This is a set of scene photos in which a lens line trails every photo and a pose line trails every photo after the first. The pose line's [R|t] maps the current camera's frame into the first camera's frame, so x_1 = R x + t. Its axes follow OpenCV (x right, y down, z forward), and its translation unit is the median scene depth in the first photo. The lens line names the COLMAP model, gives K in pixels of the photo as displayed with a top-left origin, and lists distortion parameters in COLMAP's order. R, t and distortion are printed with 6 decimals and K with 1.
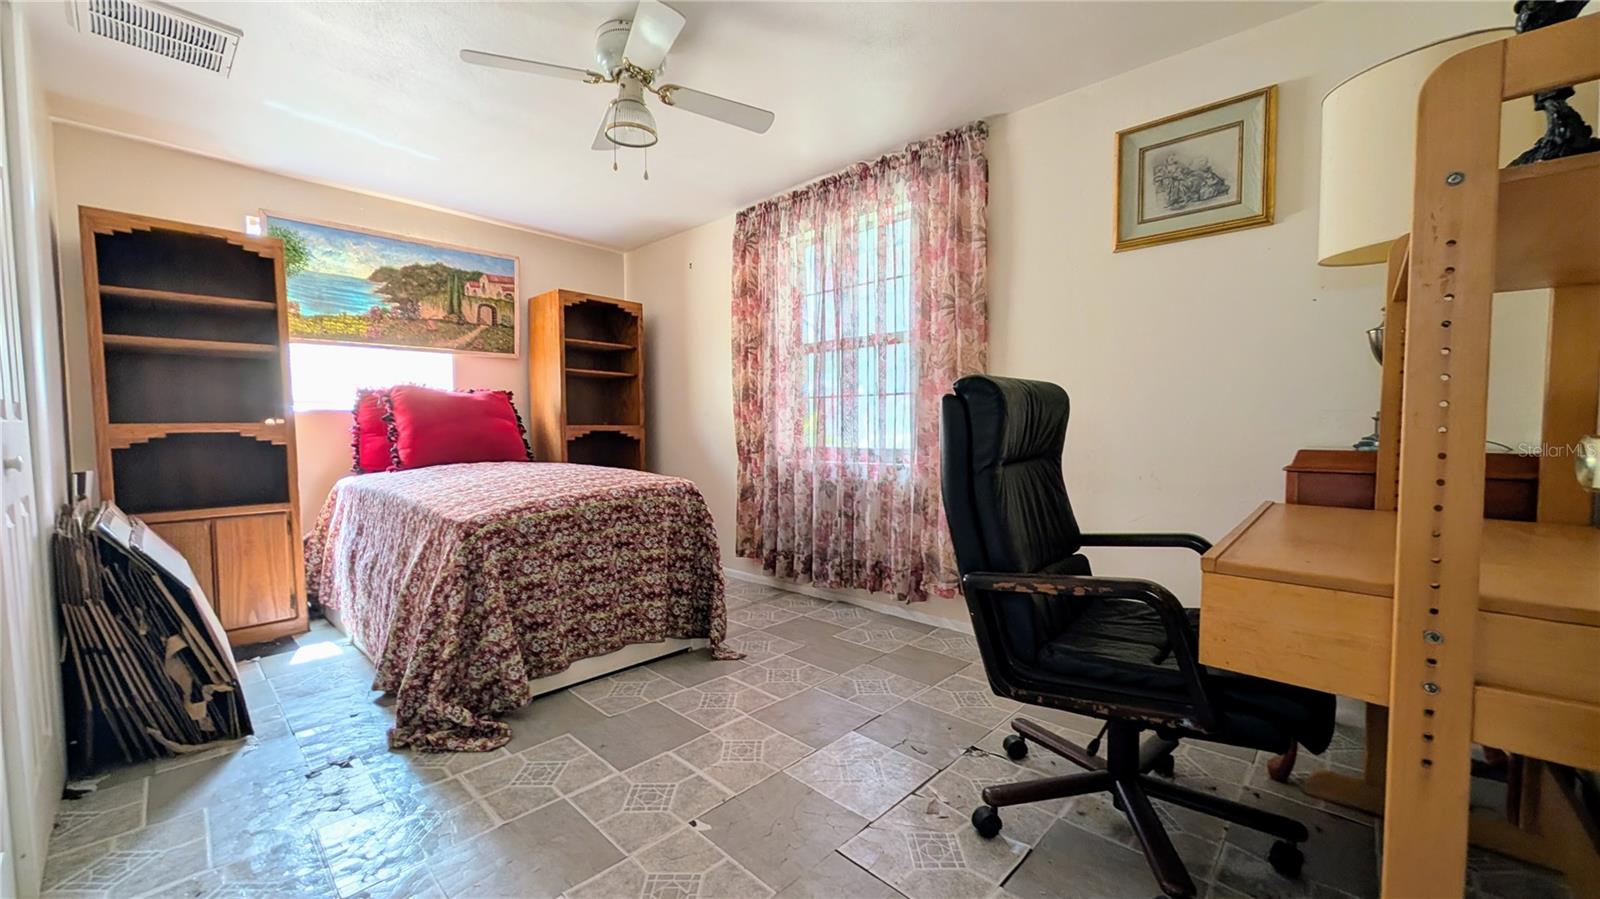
lens RADIAL K [[607.6, 0, 802.4], [0, 607.6, 452.8], [0, 0, 1]] dist [0.001252, 0.000167]
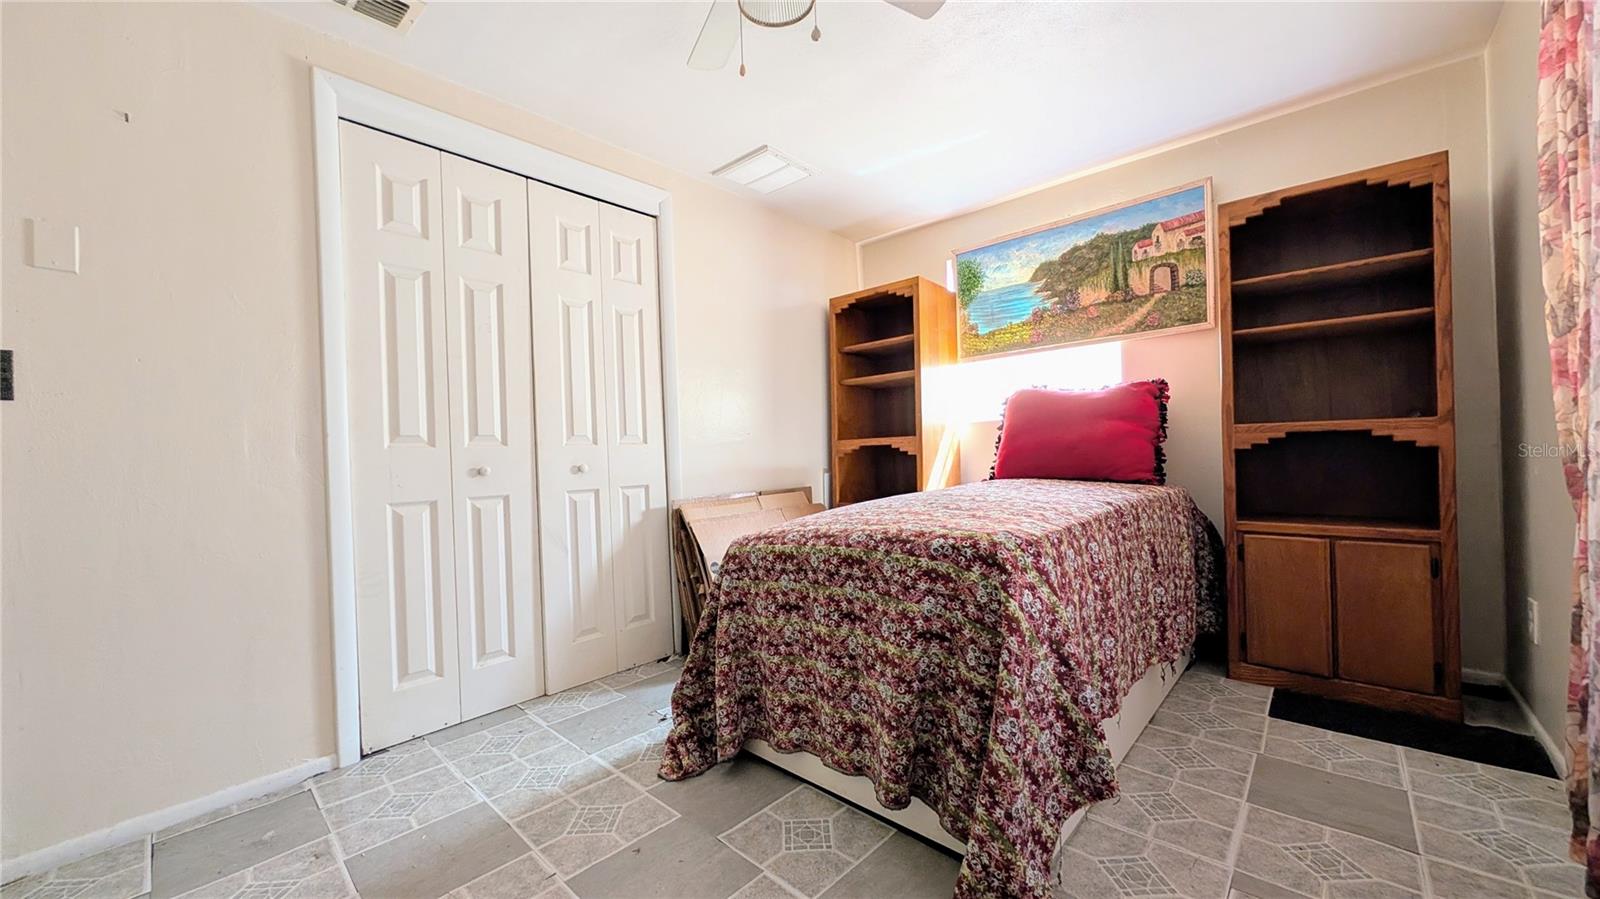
lens RADIAL K [[604.2, 0, 800.0], [0, 604.2, 449.5], [0, 0, 1]] dist [0.014116, 0.000023]
pose [[0.011528, 0.006008, -0.999916, 0.234321], [-0.009020, 0.999942, 0.005904, -0.022098], [0.999893, 0.008951, 0.011582, 0.613178]]
